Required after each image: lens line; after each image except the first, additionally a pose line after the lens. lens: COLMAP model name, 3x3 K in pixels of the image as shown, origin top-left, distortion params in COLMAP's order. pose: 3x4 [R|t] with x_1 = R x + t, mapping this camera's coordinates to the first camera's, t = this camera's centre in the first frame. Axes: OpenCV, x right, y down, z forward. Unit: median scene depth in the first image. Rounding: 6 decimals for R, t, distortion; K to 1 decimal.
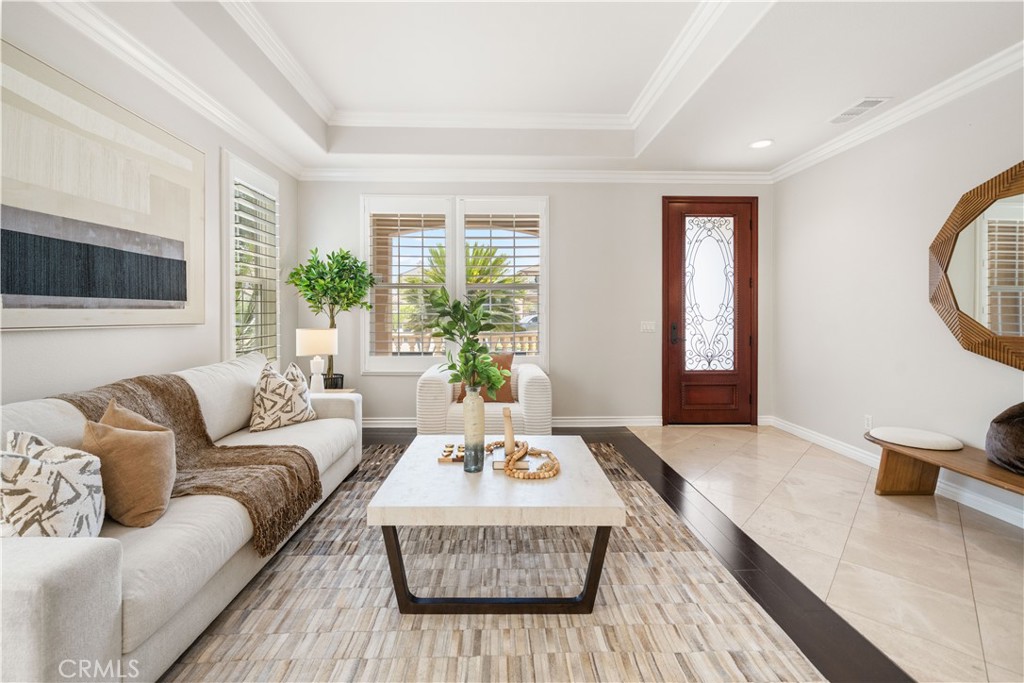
lens RADIAL K [[437.8, 0, 507.2], [0, 437.8, 314.4], [0, 0, 1]] dist [0.000703, -0.000121]
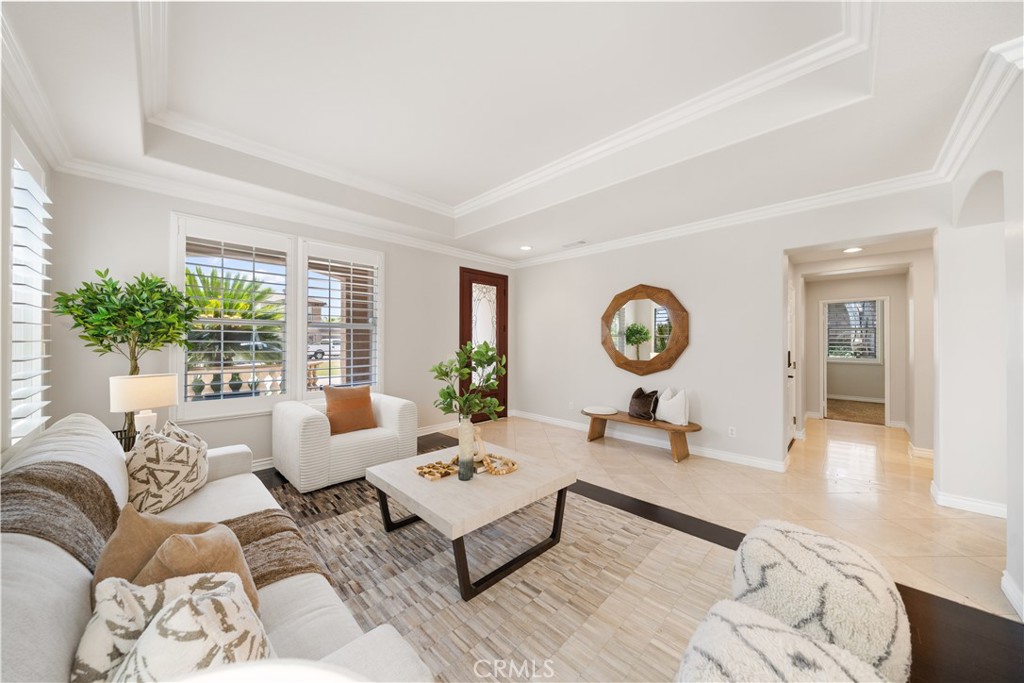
lens RADIAL K [[346.7, 0, 507.9], [0, 346.7, 337.2], [0, 0, 1]] dist [-0.008773, -0.000019]
pose [[0.723510, 0.010605, 0.690232, -0.362118], [-0.001715, 0.999907, -0.013565, -0.026933], [-0.690311, 0.008631, 0.723461, 0.083728]]
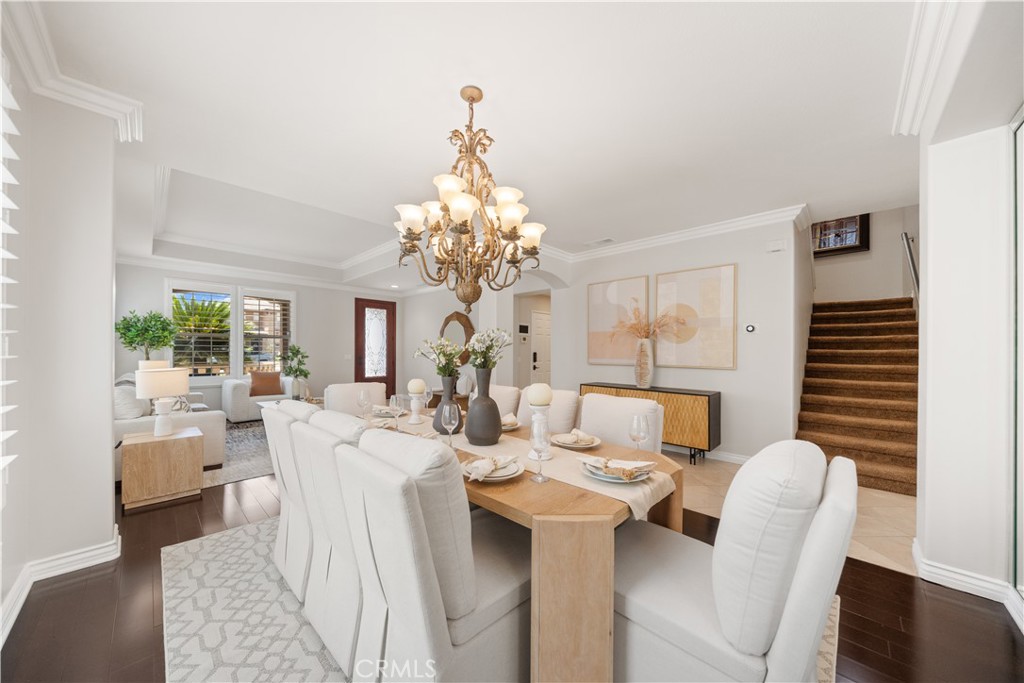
lens RADIAL K [[351.8, 0, 509.5], [0, 351.8, 349.1], [0, 0, 1]] dist [-0.009839, -0.000022]
pose [[0.713518, 0.005368, 0.700617, -0.369761], [-0.003711, 0.999986, -0.003883, -0.011210], [-0.700628, 0.000170, 0.713527, -0.907389]]
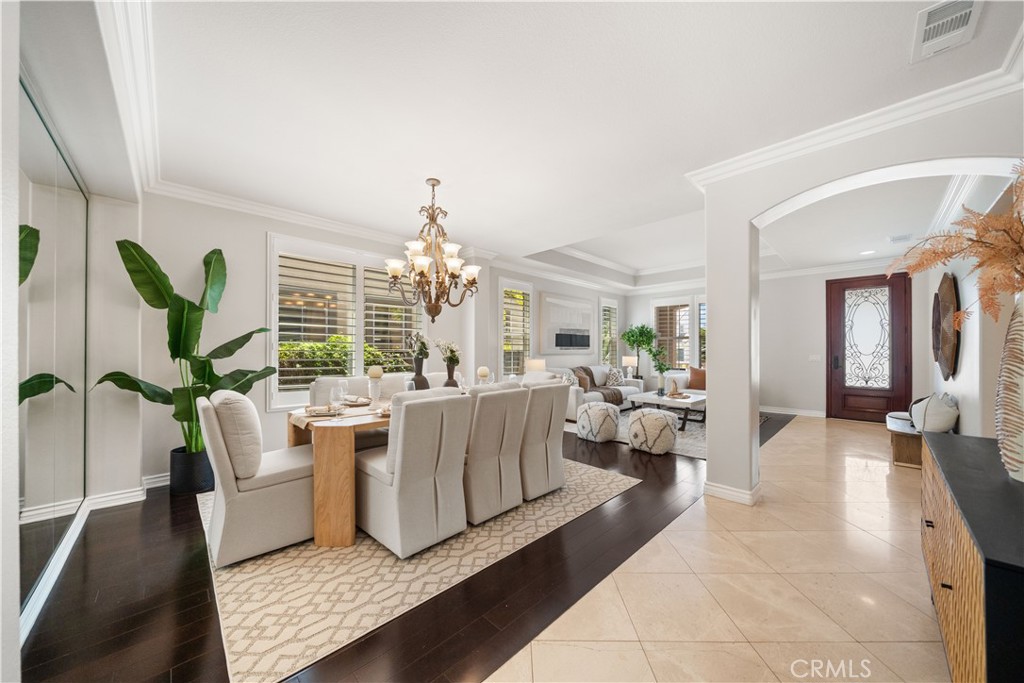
lens RADIAL K [[351.8, 0, 509.5], [0, 351.8, 349.1], [0, 0, 1]] dist [-0.009839, -0.000022]
pose [[0.676102, -0.002775, -0.736803, 0.600711], [-0.000296, 0.999992, -0.004038, -0.002458], [0.736808, 0.002949, 0.676096, -0.914357]]
